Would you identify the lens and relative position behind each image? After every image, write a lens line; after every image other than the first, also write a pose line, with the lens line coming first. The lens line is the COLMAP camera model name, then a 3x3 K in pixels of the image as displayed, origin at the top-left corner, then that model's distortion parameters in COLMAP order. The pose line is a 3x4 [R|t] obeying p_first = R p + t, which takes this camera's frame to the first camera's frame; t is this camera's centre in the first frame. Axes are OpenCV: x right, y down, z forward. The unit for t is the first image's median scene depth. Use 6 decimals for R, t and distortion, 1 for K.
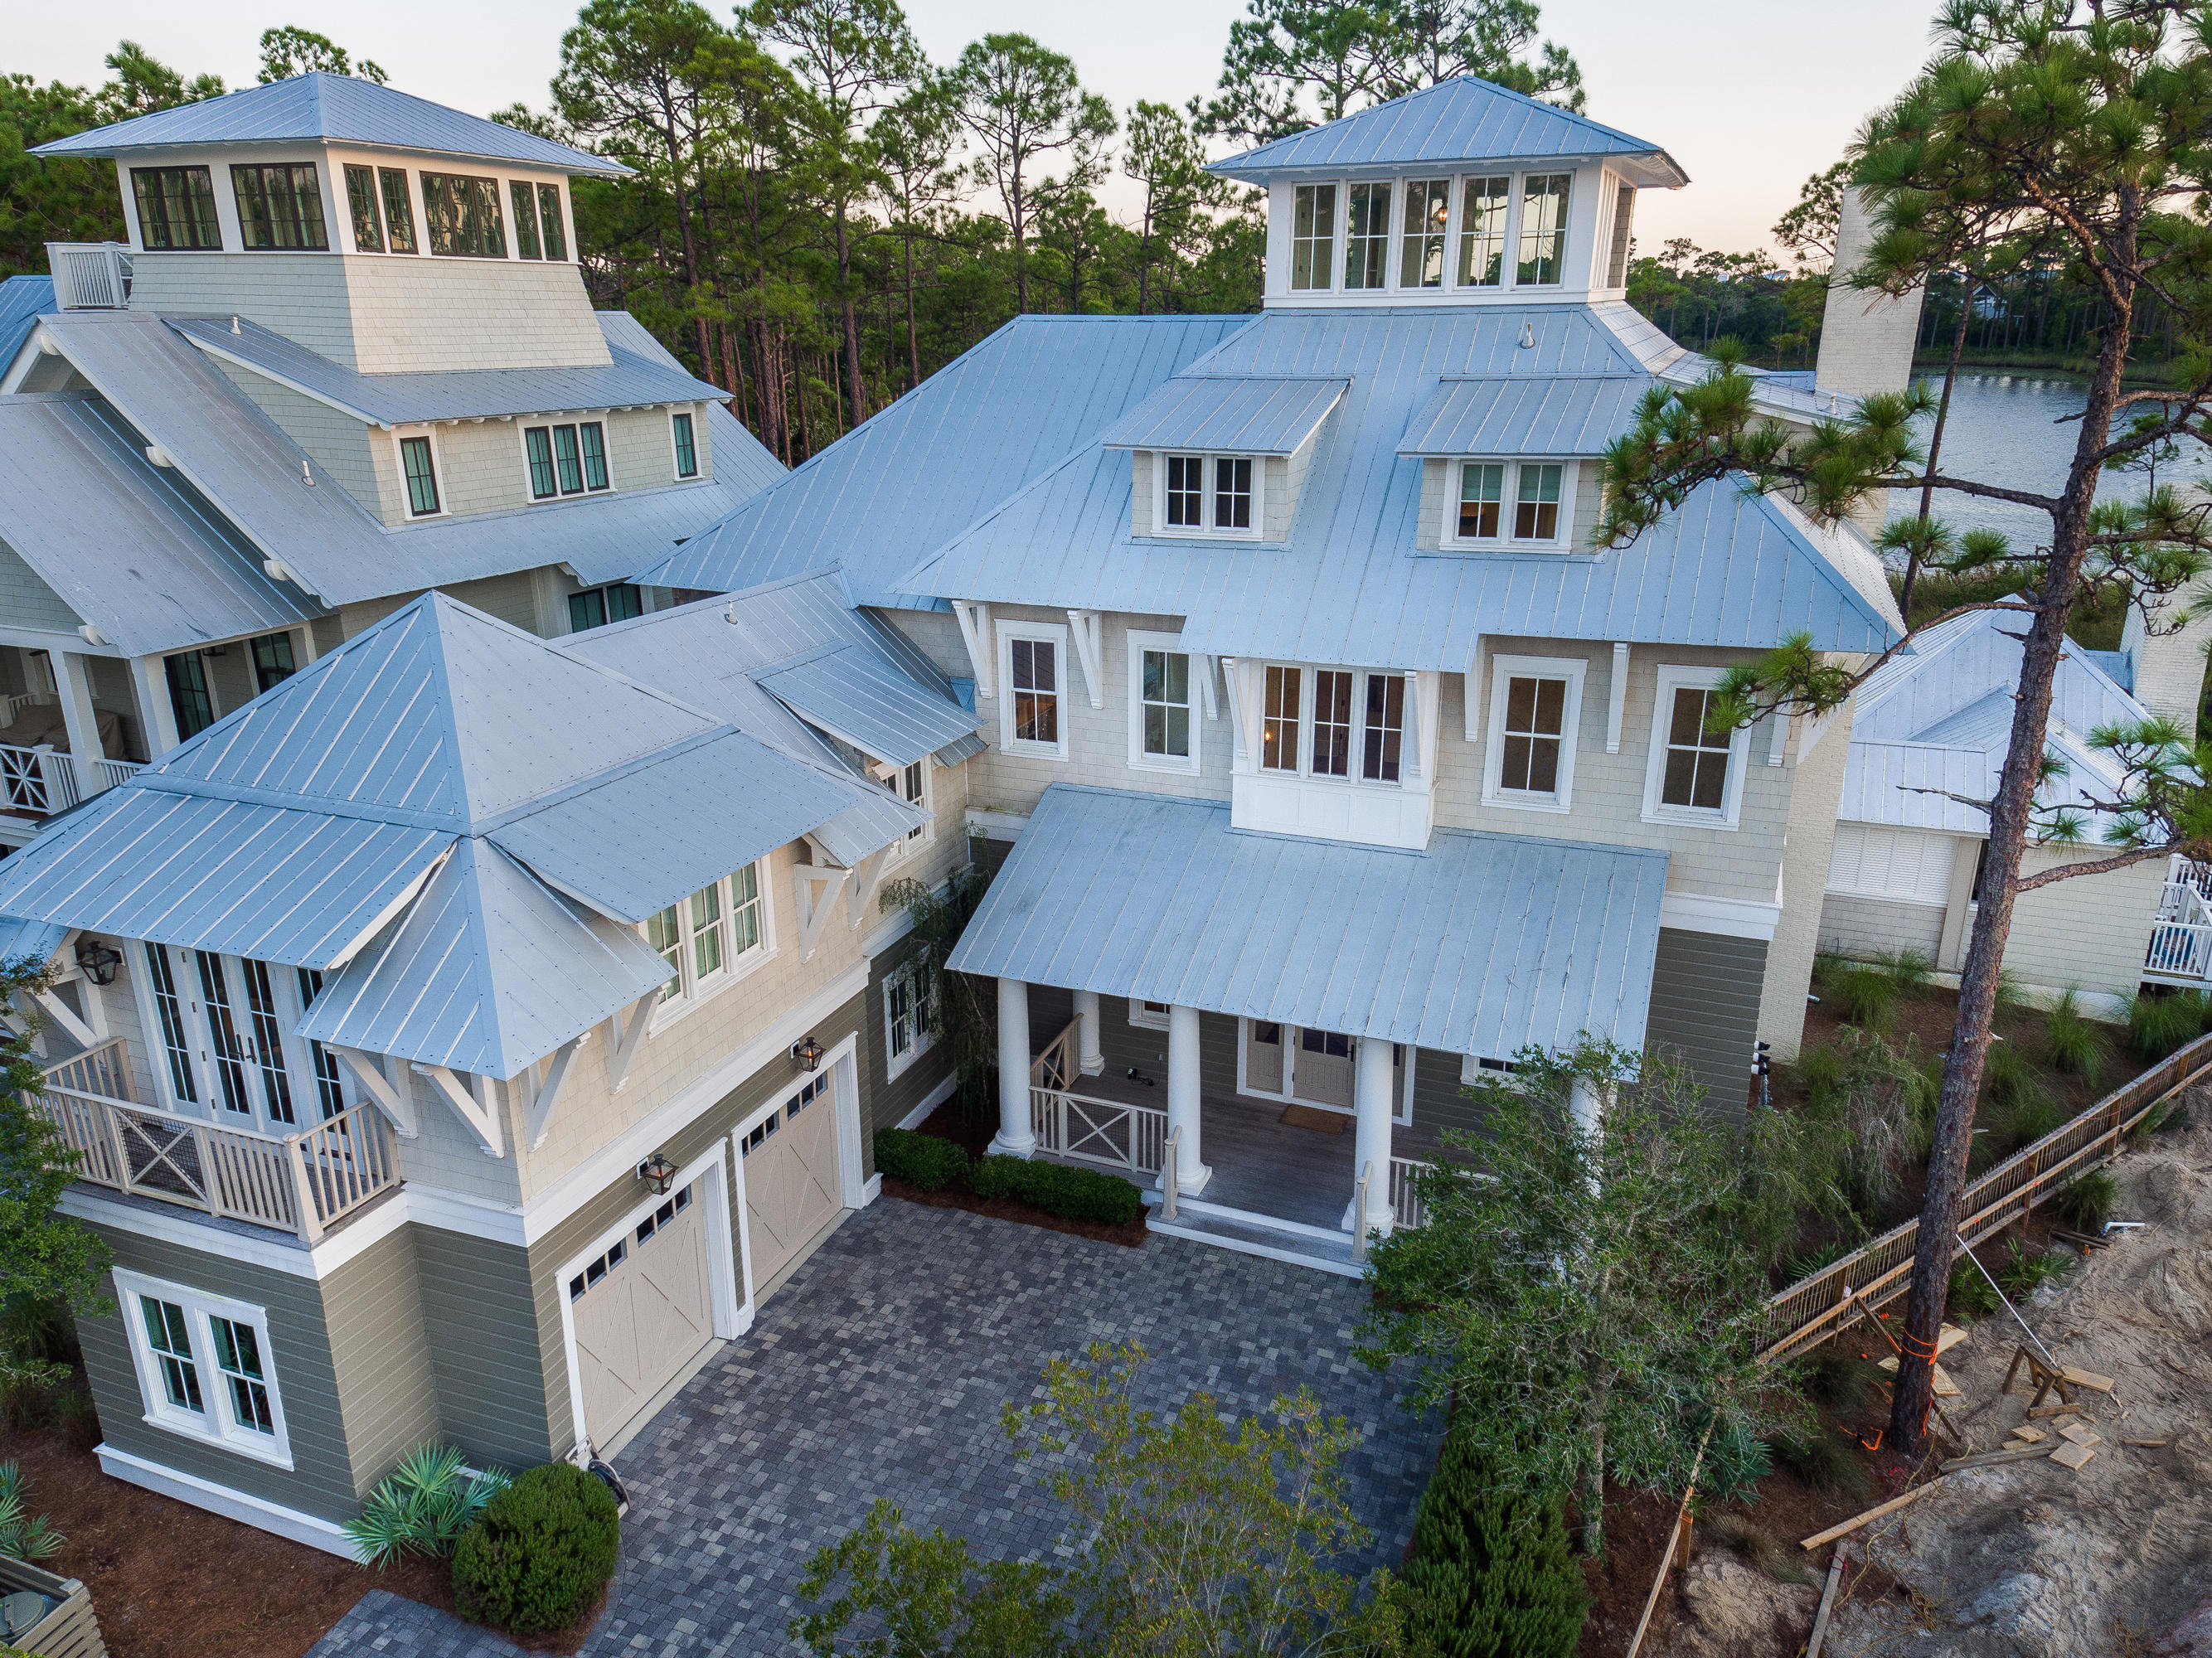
lens RADIAL K [[1519.0, 0, 1113.0], [0, 1519.0, 840.5], [0, 0, 1]] dist [0.228231, -0.234508]
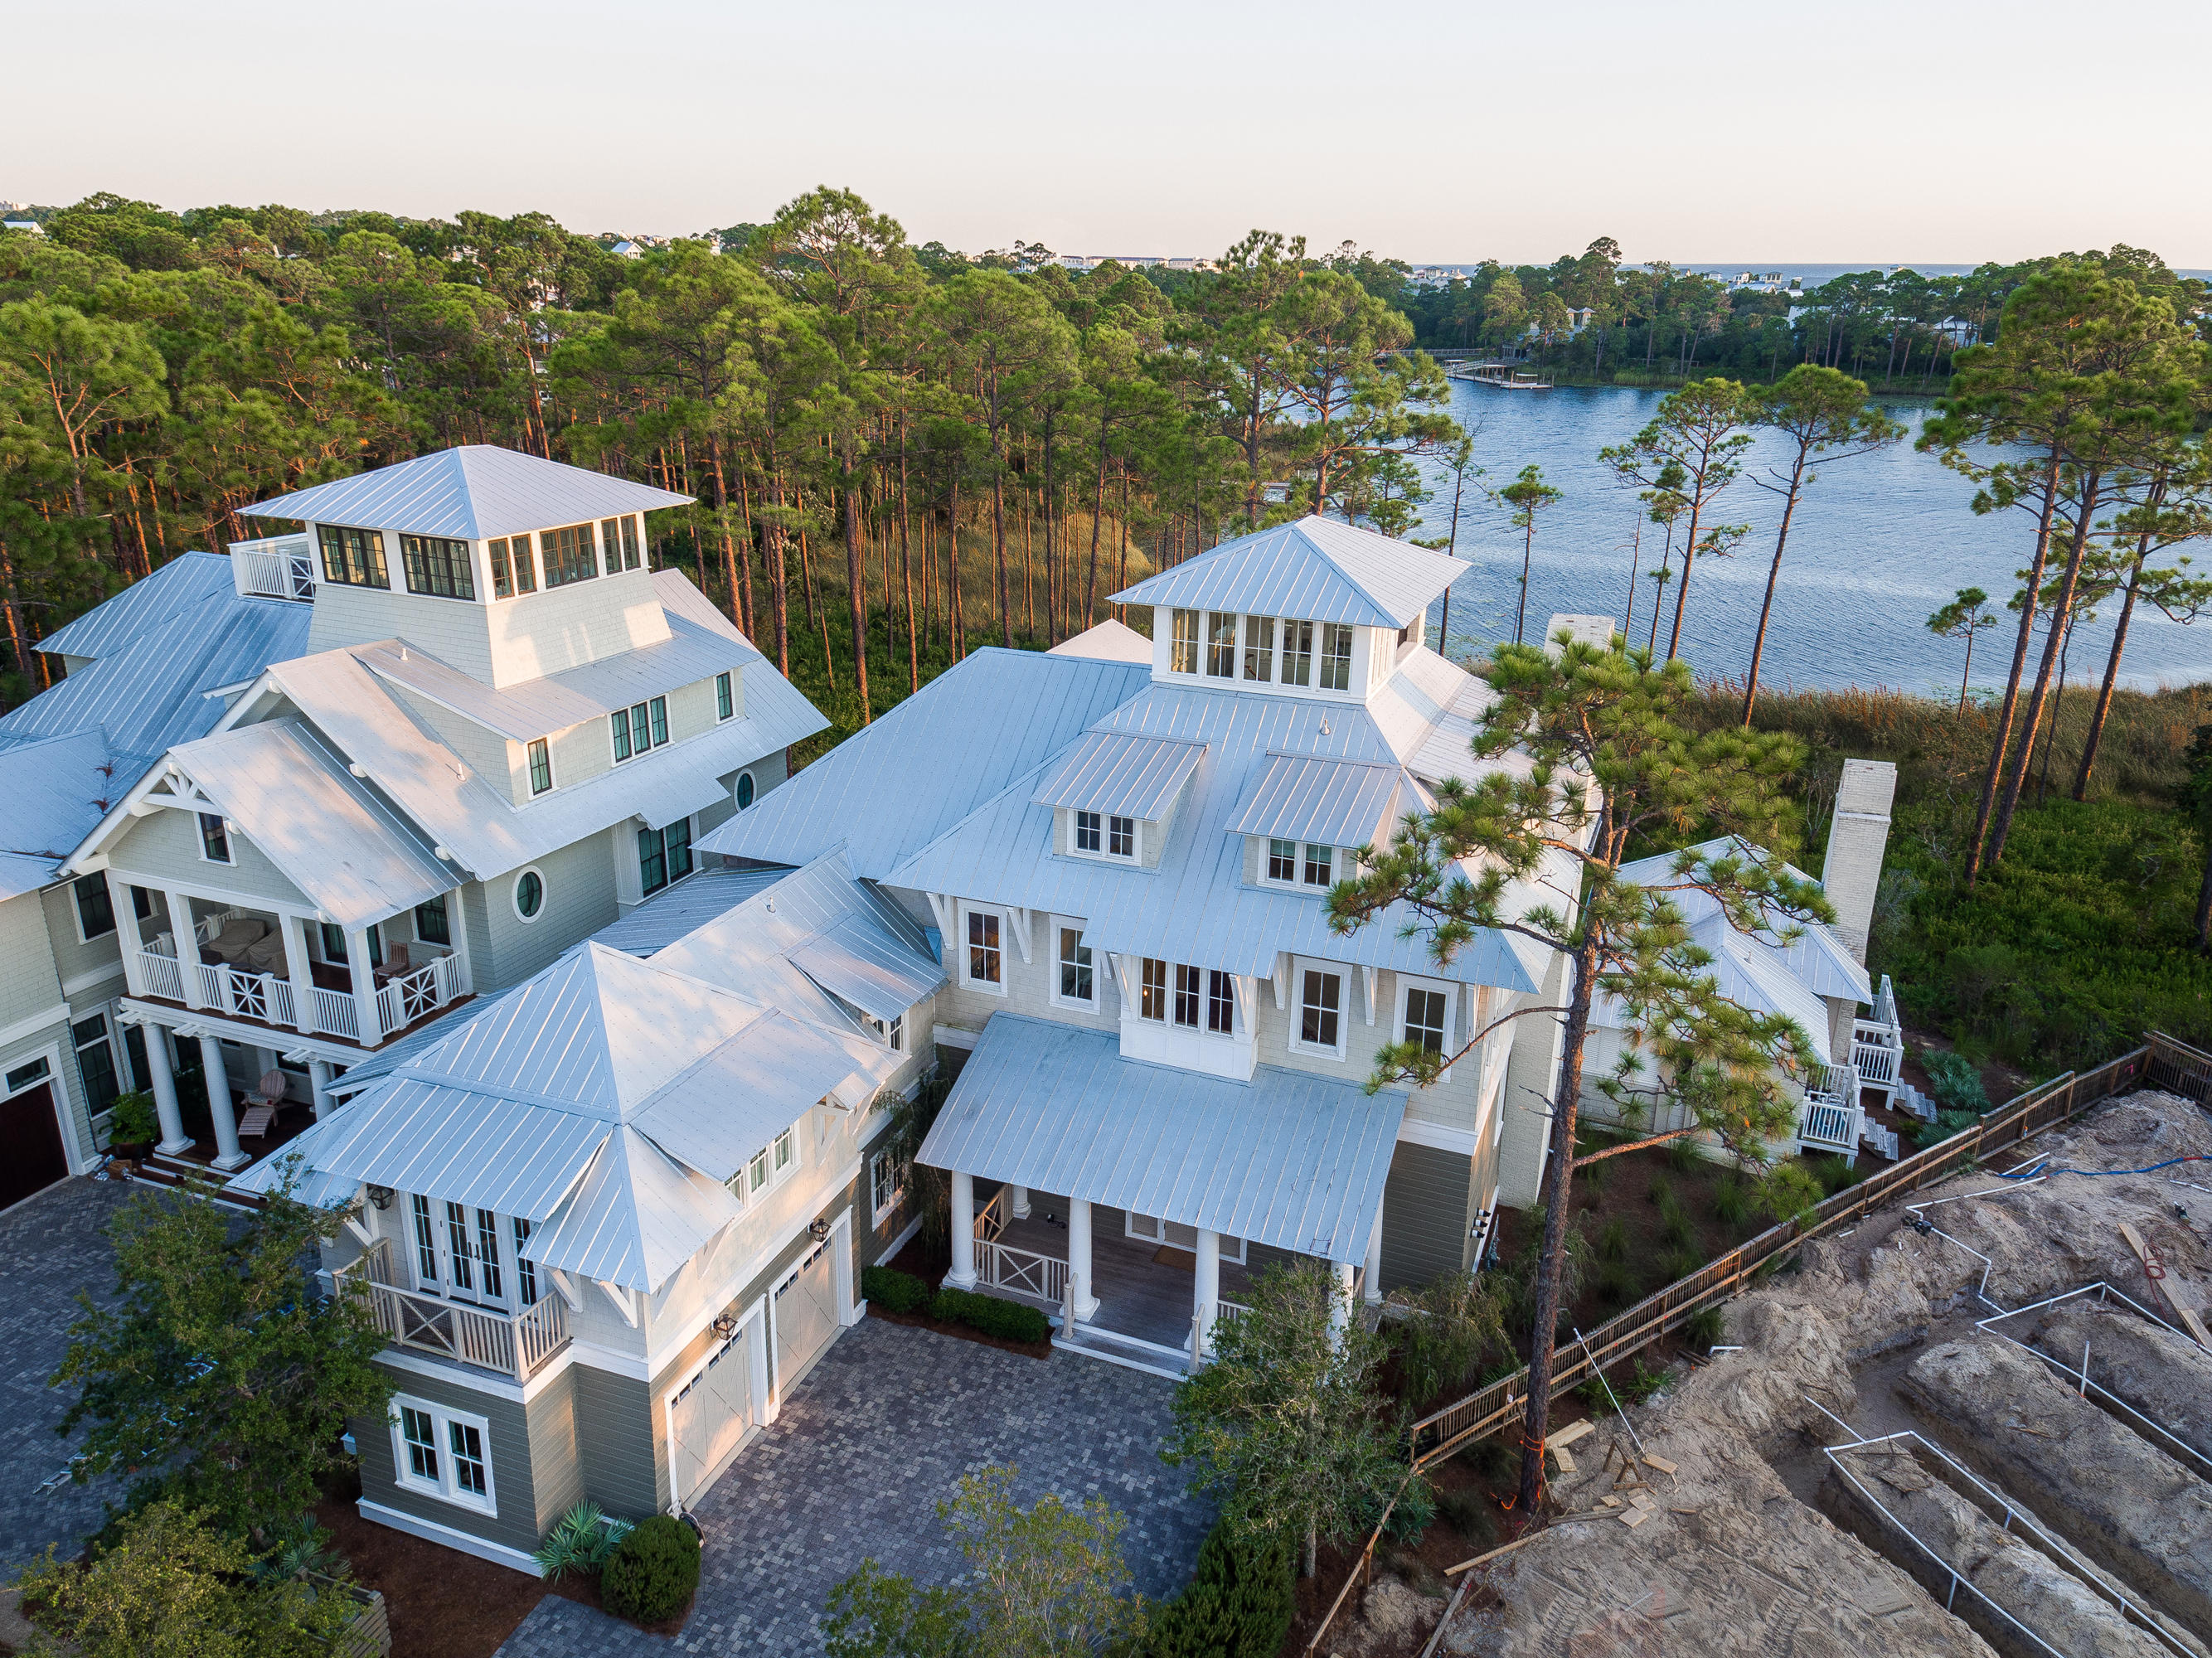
lens RADIAL K [[1551.2, 0, 1114.4], [0, 1551.2, 837.1], [0, 0, 1]] dist [0.235252, -0.246754]
pose [[0.999754, 0.018934, 0.011589, 0.058342], [-0.019078, 0.999740, 0.012450, -0.258149], [-0.011351, -0.012668, 0.999855, -0.505592]]
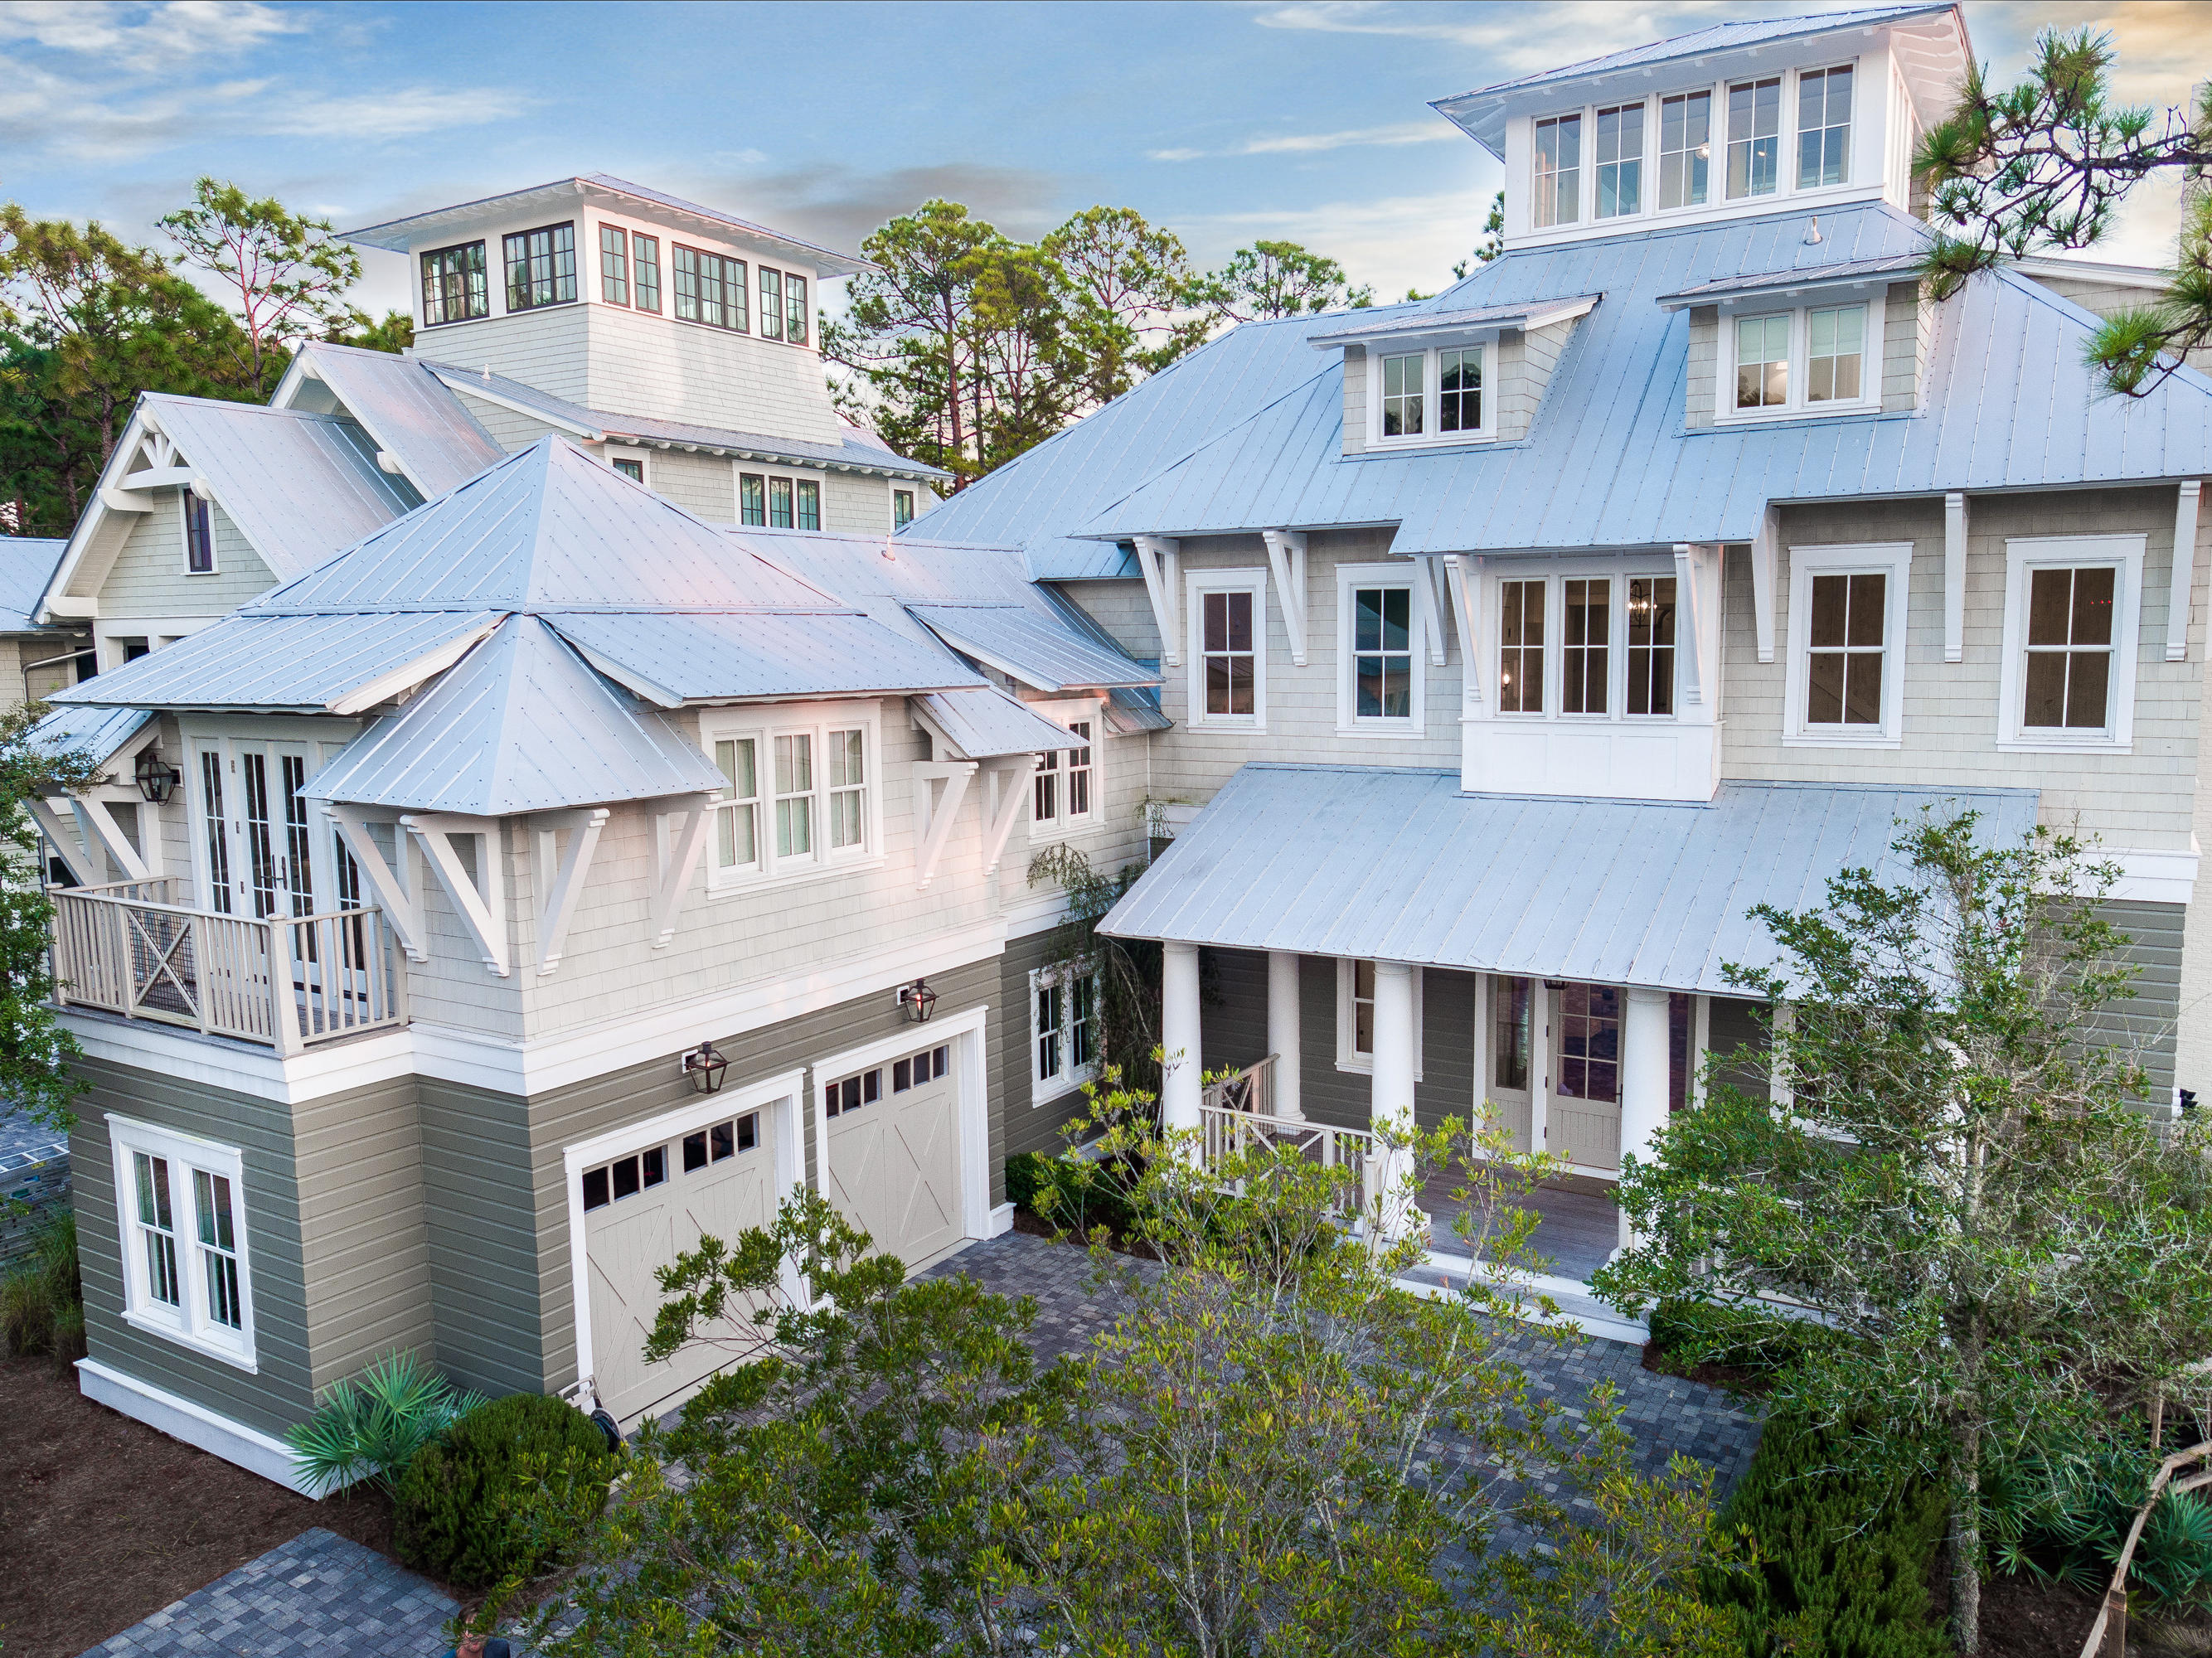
lens RADIAL K [[1589.0, 0, 1120.0], [0, 1589.0, 841.2], [0, 0, 1]] dist [-0.000108, 0.002797]
pose [[0.984524, 0.012737, -0.174788, 0.052938], [-0.048691, 0.977969, -0.202995, 0.219926], [0.168352, 0.208364, 0.963453, 0.187465]]
